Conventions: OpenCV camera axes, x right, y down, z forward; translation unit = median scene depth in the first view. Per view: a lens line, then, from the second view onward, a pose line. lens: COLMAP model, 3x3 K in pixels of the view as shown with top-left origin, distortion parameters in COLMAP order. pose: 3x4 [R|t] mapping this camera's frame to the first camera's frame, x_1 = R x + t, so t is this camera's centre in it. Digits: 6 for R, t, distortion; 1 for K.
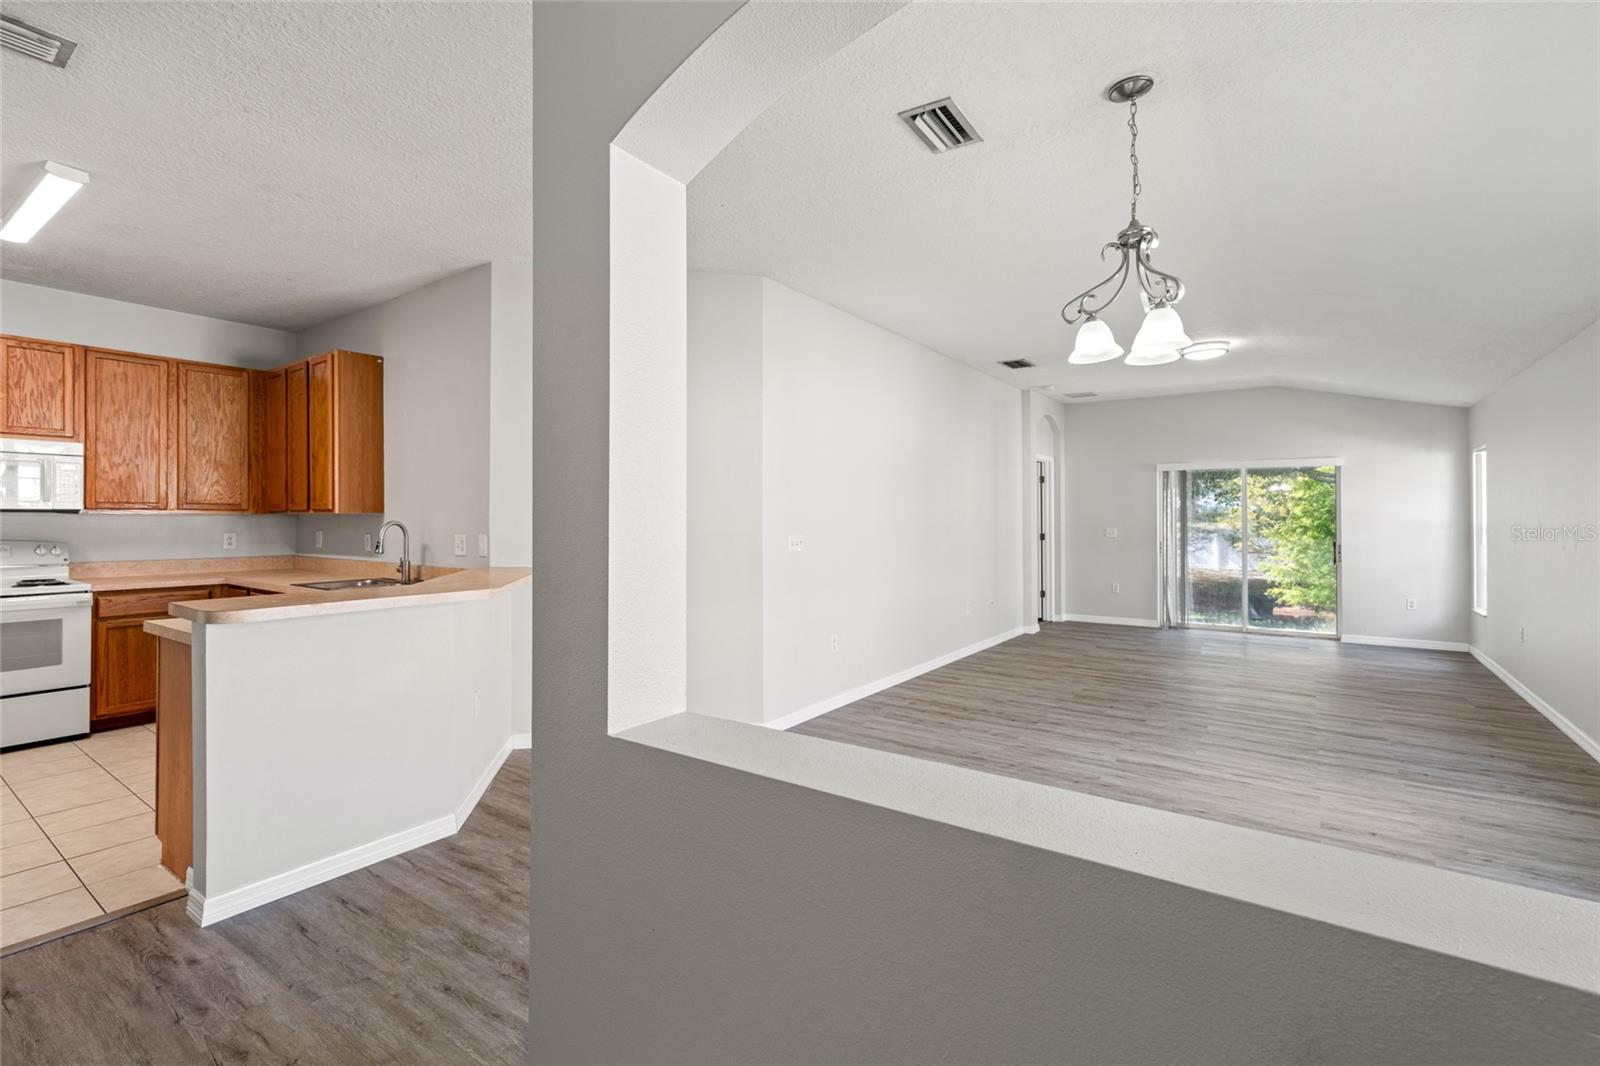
lens RADIAL K [[724.5, 0, 792.4], [0, 724.5, 518.1], [0, 0, 1]] dist [0.000087, 0.000082]
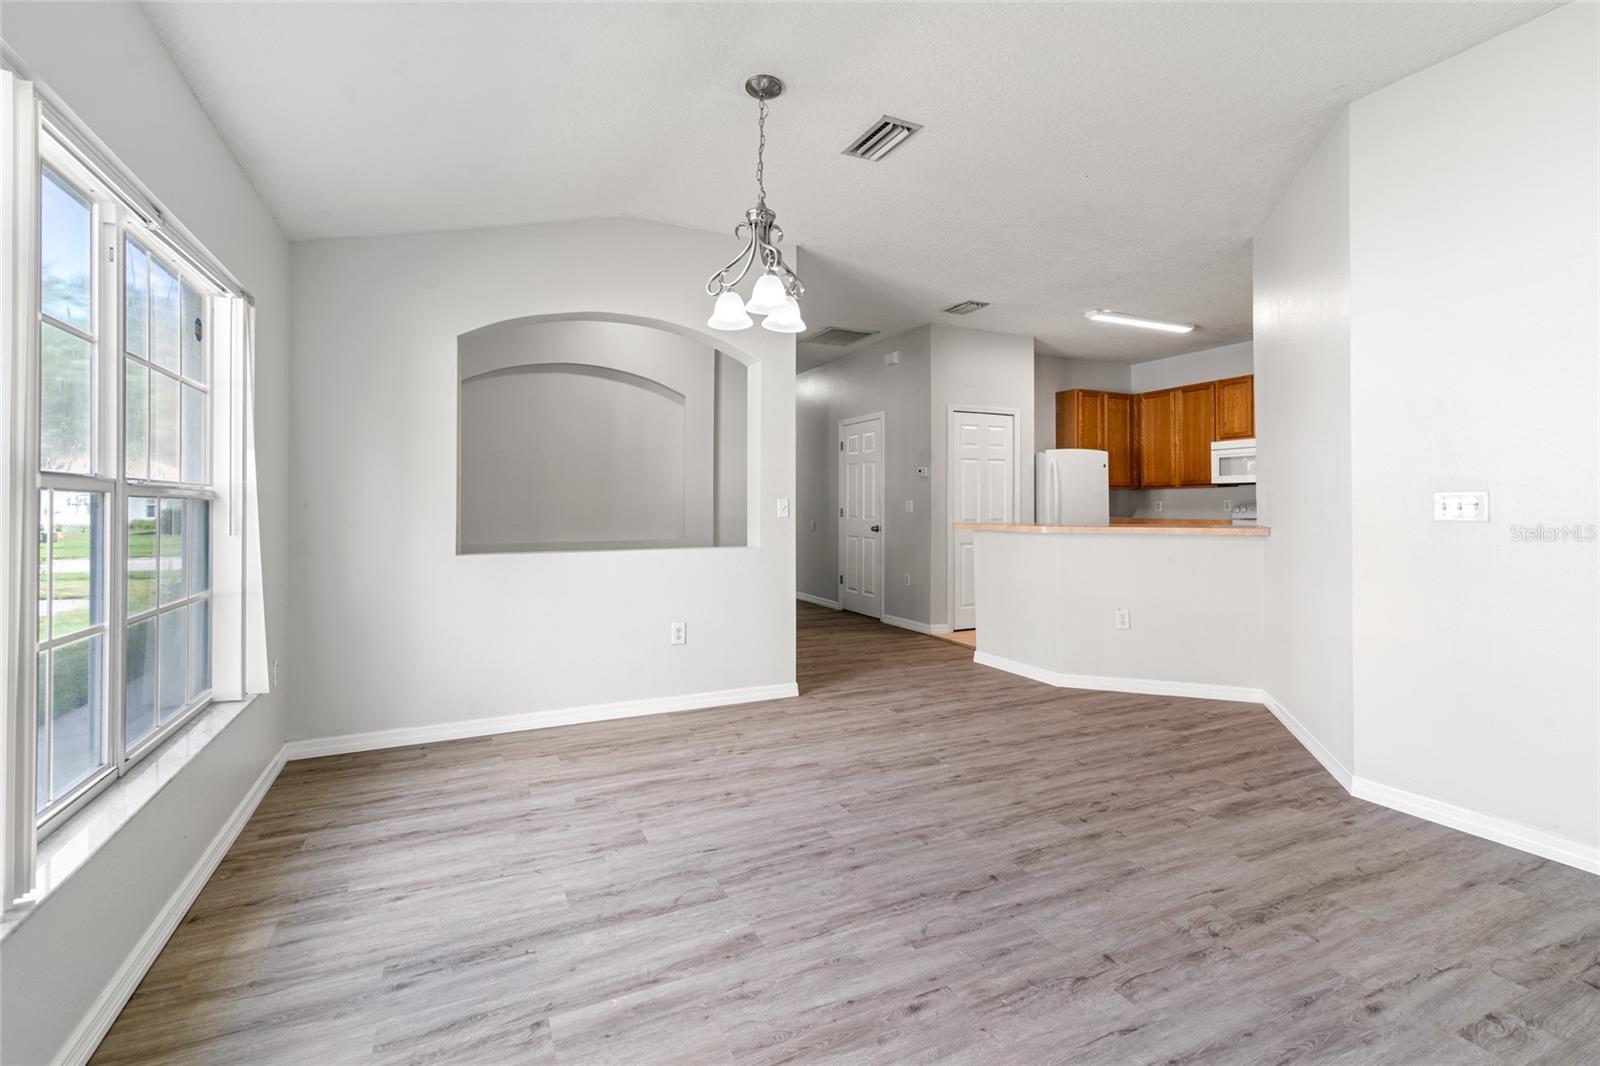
lens RADIAL K [[729.7, 0, 799.1], [0, 729.7, 498.3], [0, 0, 1]] dist [0.000950, 0.000222]
pose [[-0.487716, -0.007553, -0.872970, 0.871700], [0.002764, 0.999944, -0.010196, 0.038454], [0.872998, -0.007386, -0.487668, 0.970874]]
